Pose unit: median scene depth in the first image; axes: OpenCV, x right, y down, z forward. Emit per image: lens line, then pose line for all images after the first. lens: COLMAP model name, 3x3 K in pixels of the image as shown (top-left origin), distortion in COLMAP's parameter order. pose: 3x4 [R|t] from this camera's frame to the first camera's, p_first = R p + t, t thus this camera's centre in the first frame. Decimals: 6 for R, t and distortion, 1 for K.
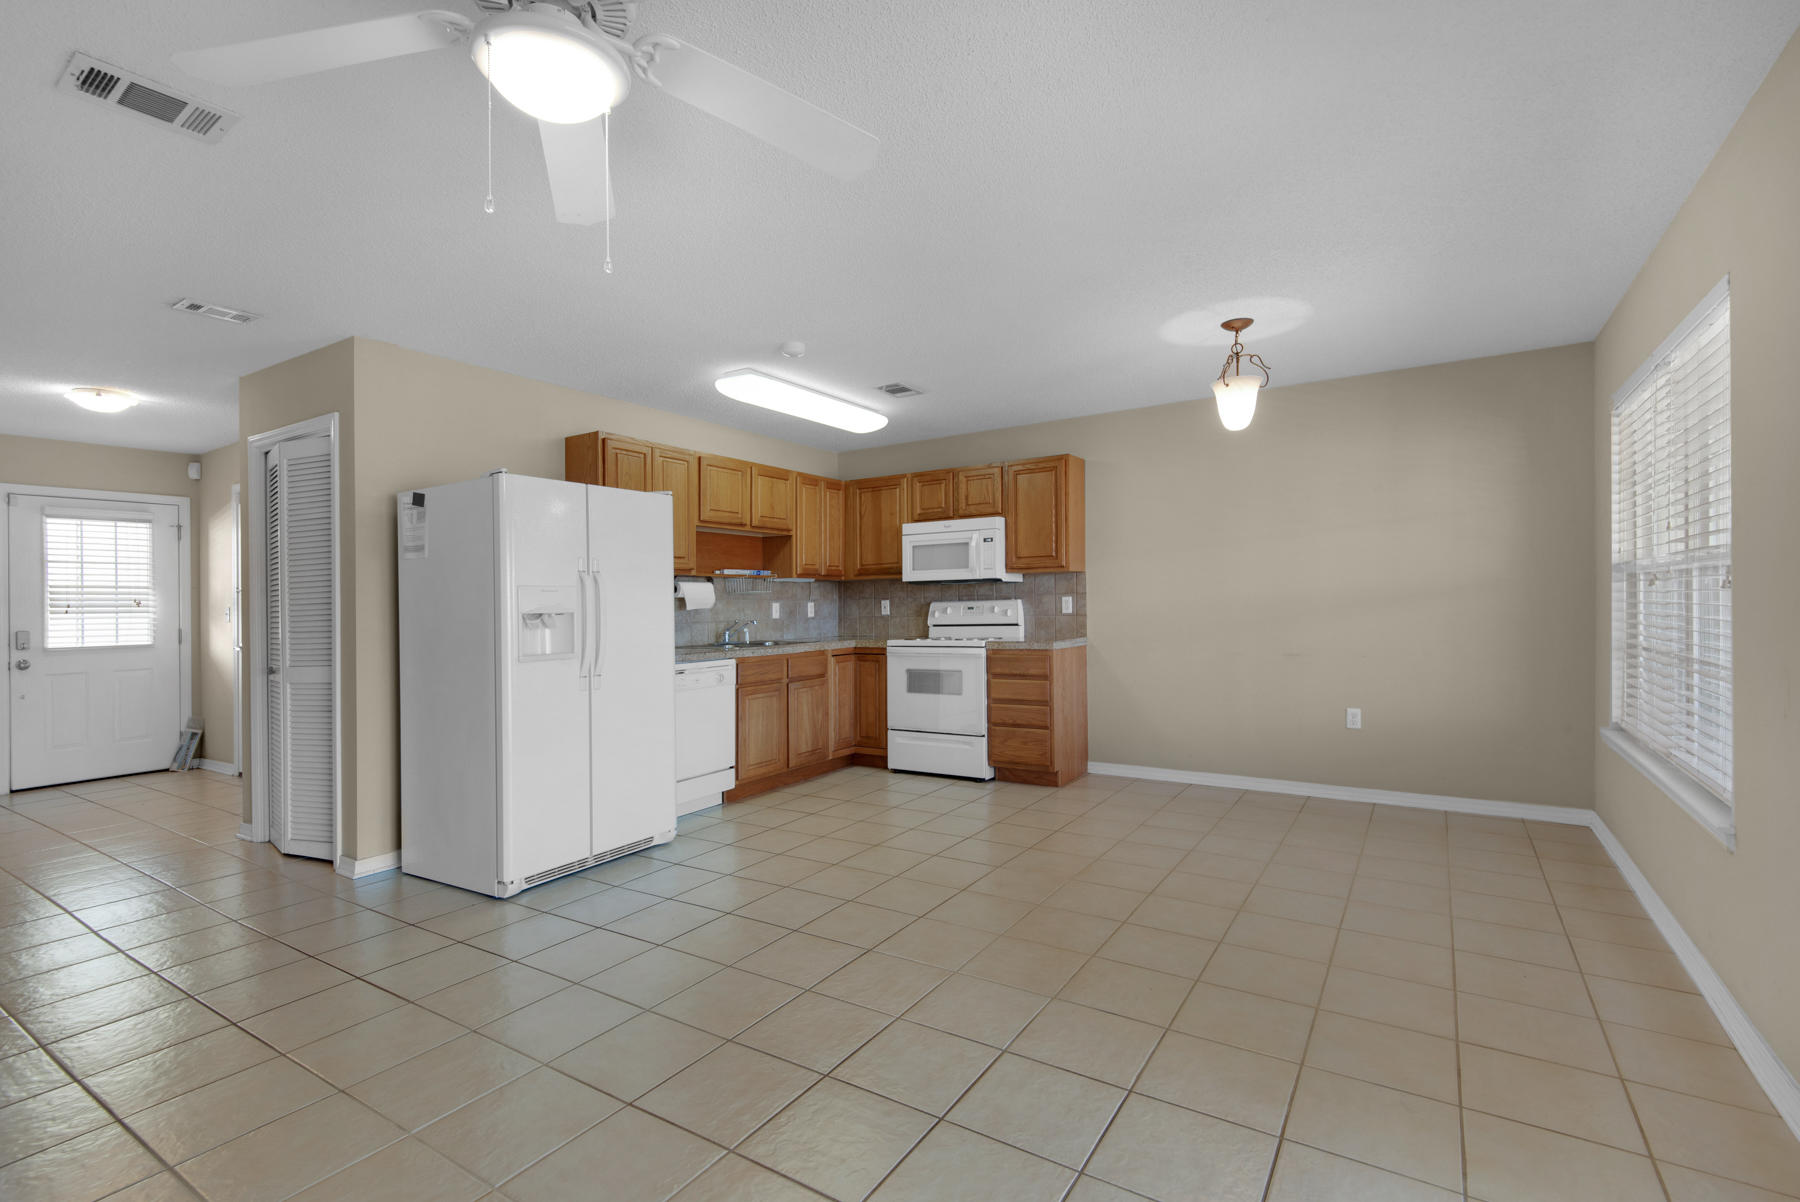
lens RADIAL K [[831.0, 0, 900.0], [0, 831.0, 601.0], [0, 0, 1]] dist [-0.000079, -0.000263]
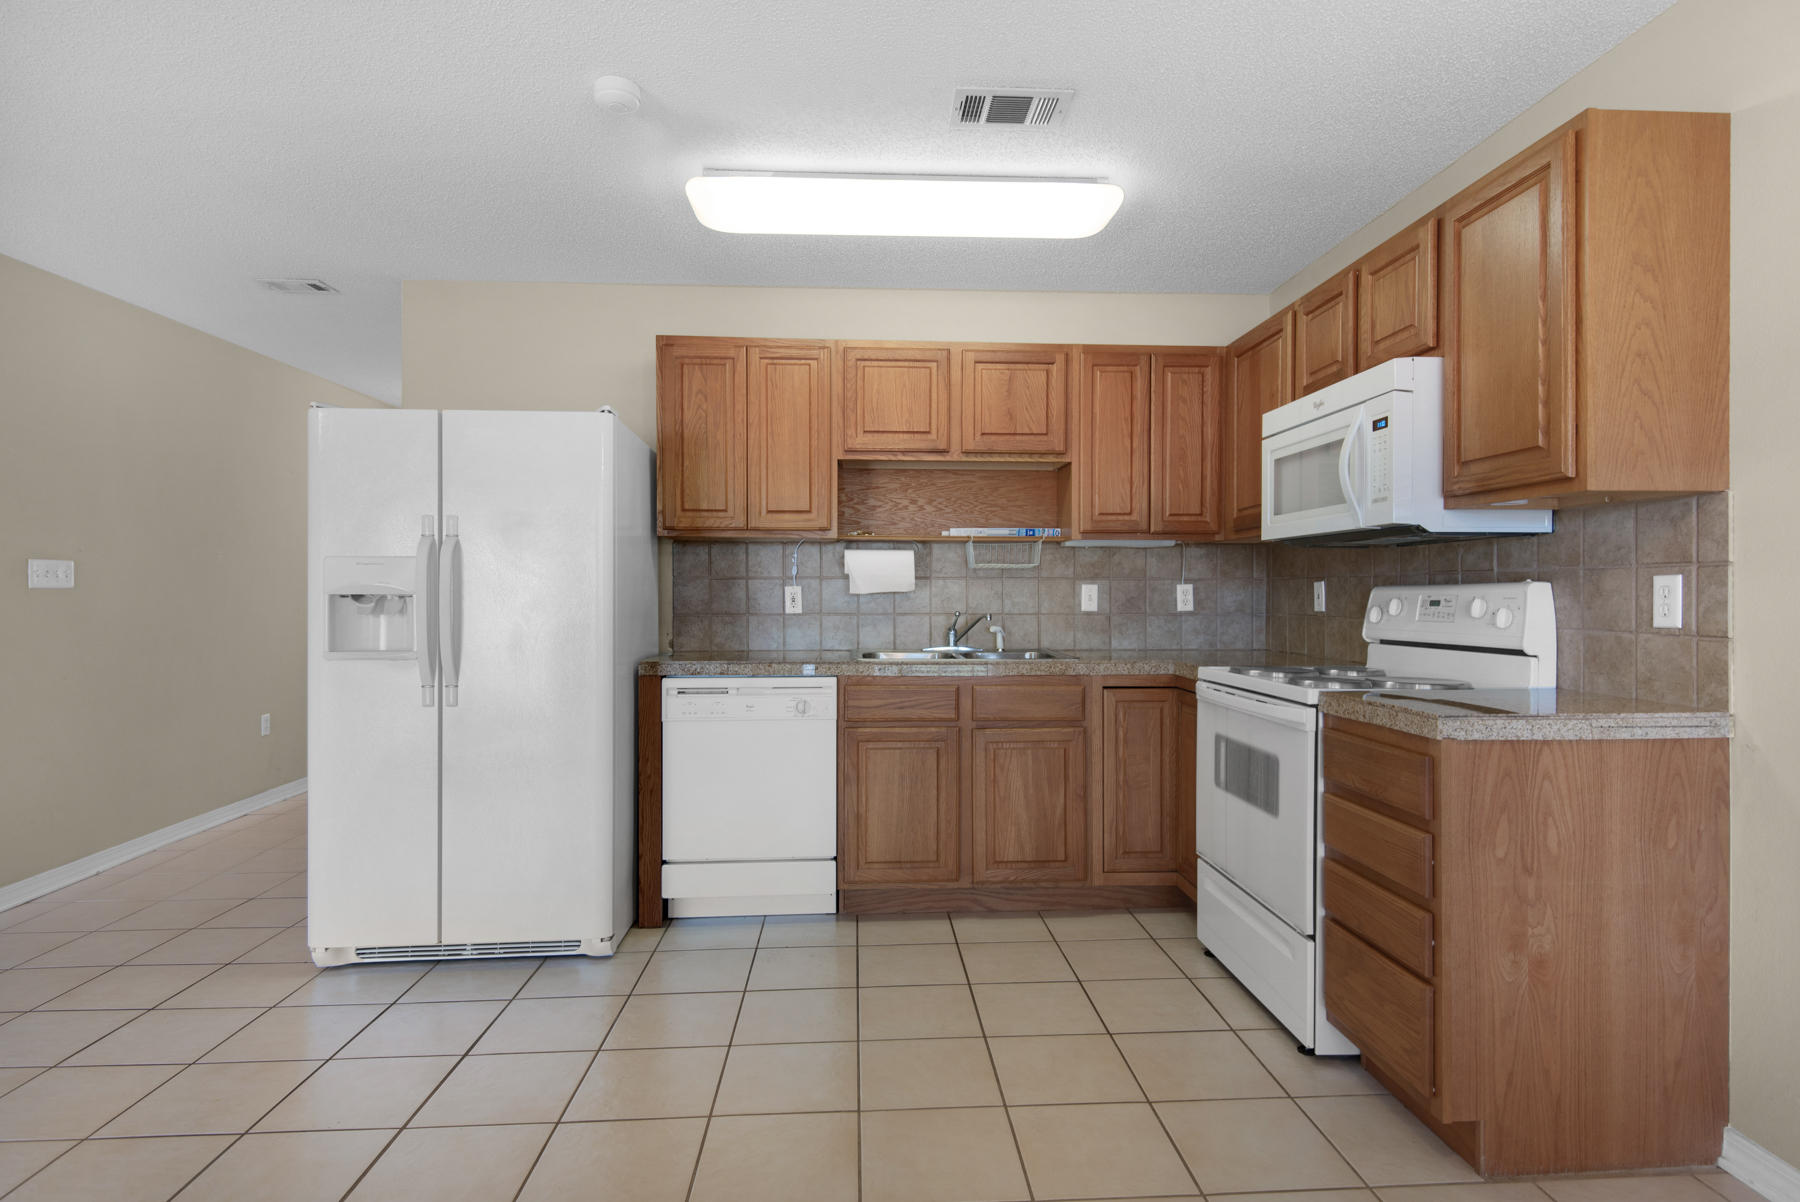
lens RADIAL K [[928.7, 0, 902.8], [0, 928.7, 583.1], [0, 0, 1]] dist [0.003759, -0.000234]
pose [[0.585935, 0.011092, -0.810282, 0.316837], [-0.007319, 0.999938, 0.008396, -0.003024], [0.810325, 0.001011, 0.585980, 0.564072]]
